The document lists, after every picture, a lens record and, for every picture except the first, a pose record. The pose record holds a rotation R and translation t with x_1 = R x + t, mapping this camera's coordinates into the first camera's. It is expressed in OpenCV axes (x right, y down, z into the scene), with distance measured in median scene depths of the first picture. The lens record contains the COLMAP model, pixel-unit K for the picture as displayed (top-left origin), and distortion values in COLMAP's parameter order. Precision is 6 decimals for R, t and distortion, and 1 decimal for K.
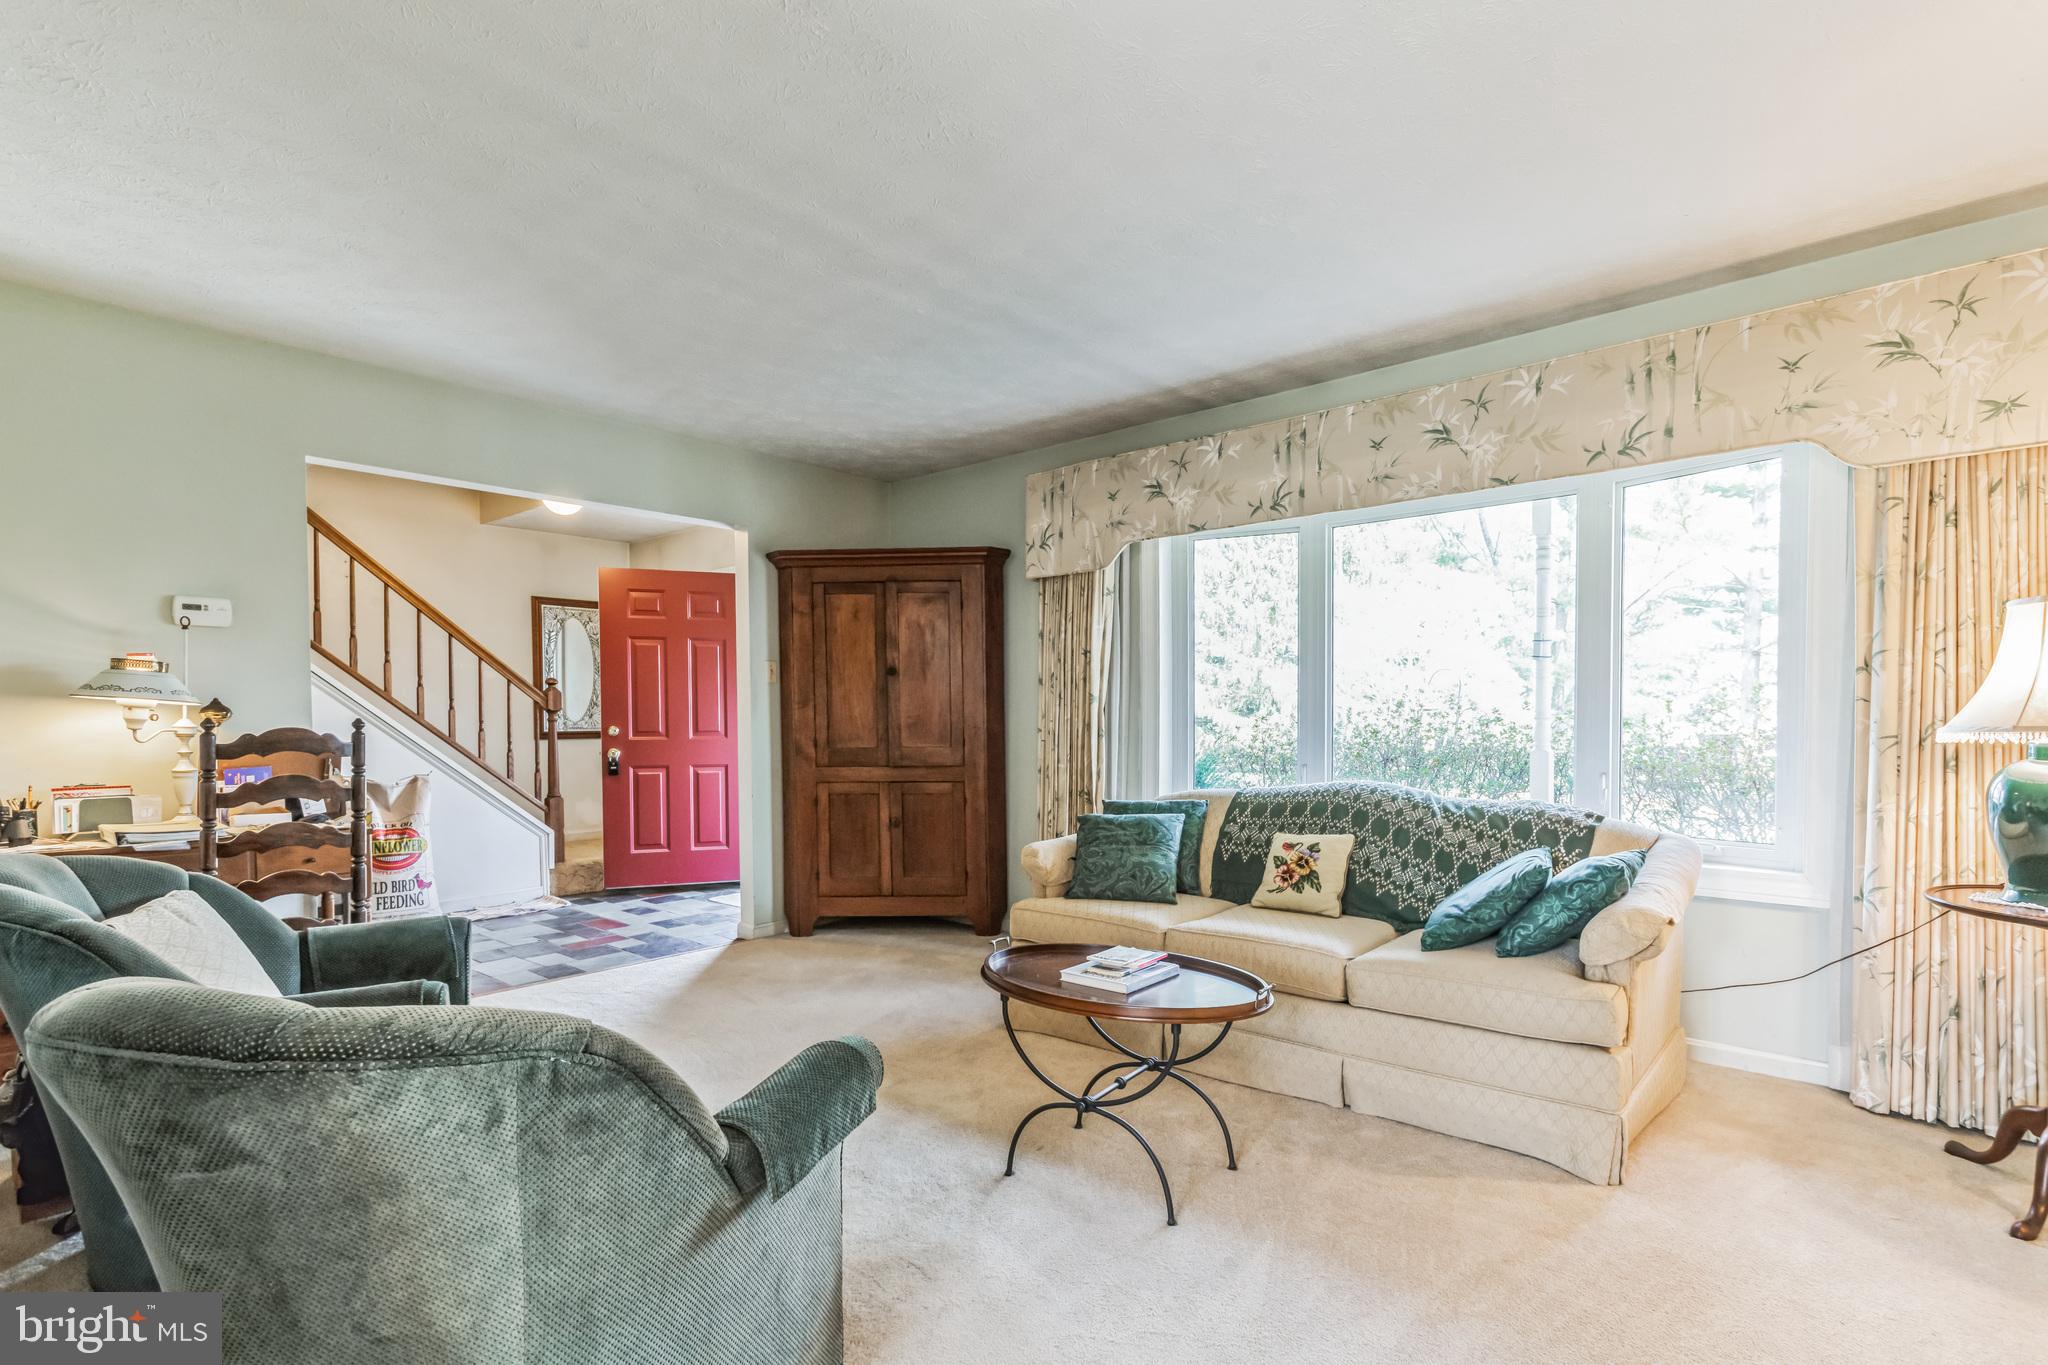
lens RADIAL K [[961.8, 0, 1027.8], [0, 961.8, 744.6], [0, 0, 1]] dist [0.009538, -0.003030]
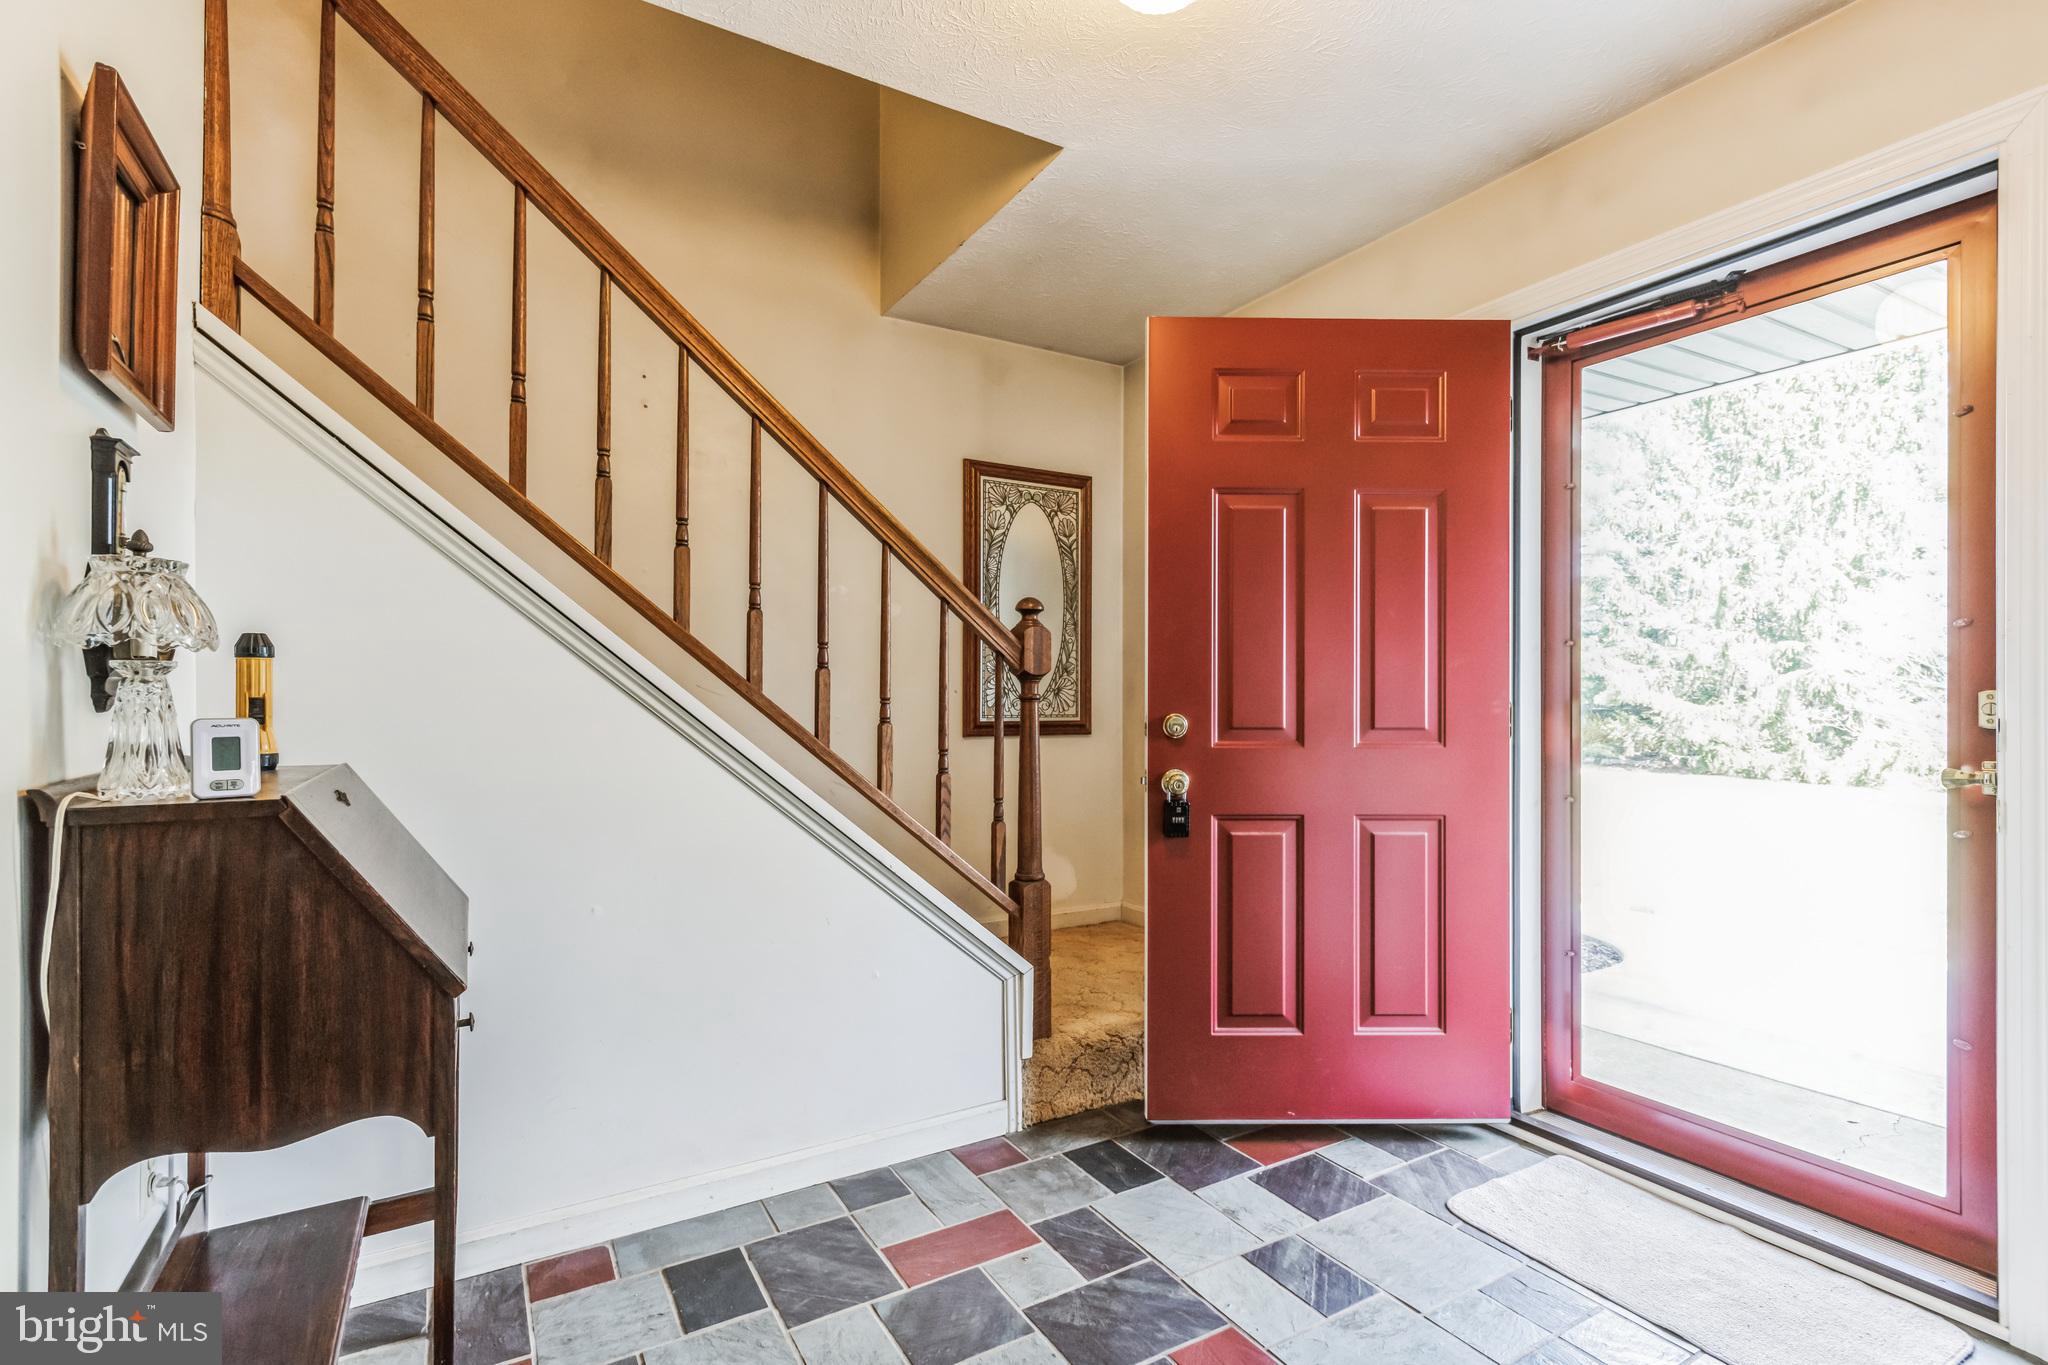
lens RADIAL K [[961.8, 0, 1023.8], [0, 961.8, 689.0], [0, 0, 1]] dist [0.009538, -0.003030]
pose [[0.943580, 0.001511, -0.331142, -0.355468], [-0.015393, 0.999109, -0.039302, -0.012228], [0.330787, 0.042182, 0.942762, 0.600270]]
